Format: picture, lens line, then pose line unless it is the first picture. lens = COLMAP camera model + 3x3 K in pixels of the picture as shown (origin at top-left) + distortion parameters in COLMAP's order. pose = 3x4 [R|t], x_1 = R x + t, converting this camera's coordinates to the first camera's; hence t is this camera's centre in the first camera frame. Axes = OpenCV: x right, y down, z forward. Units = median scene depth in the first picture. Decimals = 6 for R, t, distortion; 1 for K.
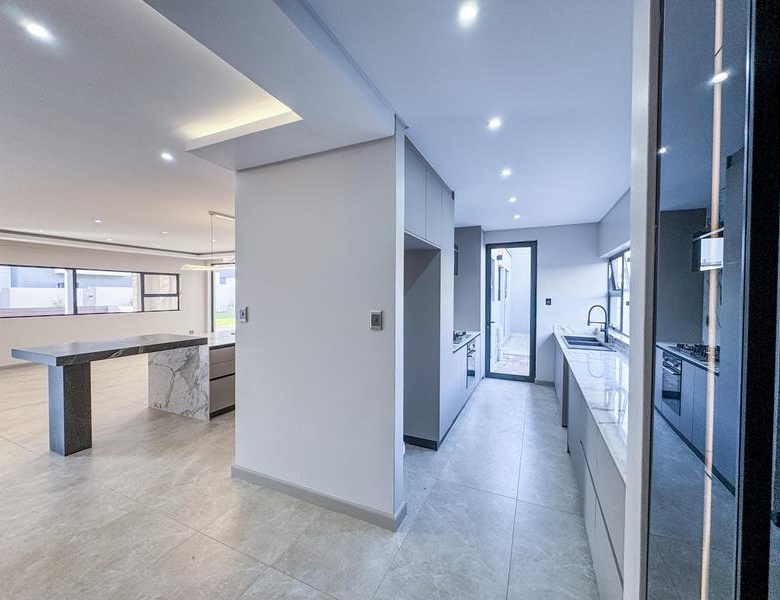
lens RADIAL K [[319.0, 0, 391.1], [0, 319.0, 297.9], [0, 0, 1]] dist [-0.007750, 0.002399]
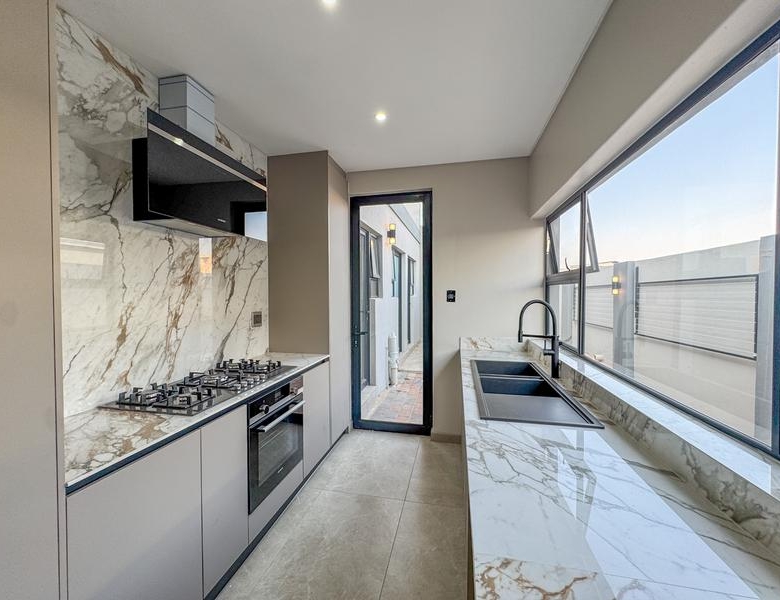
lens RADIAL K [[319.0, 0, 390.8], [0, 319.0, 299.6], [0, 0, 1]] dist [-0.007750, 0.002399]
pose [[0.976007, -0.013402, 0.217327, 0.268474], [0.011945, 0.999897, 0.008015, 0.013028], [-0.217412, -0.005227, 0.976066, 0.472348]]
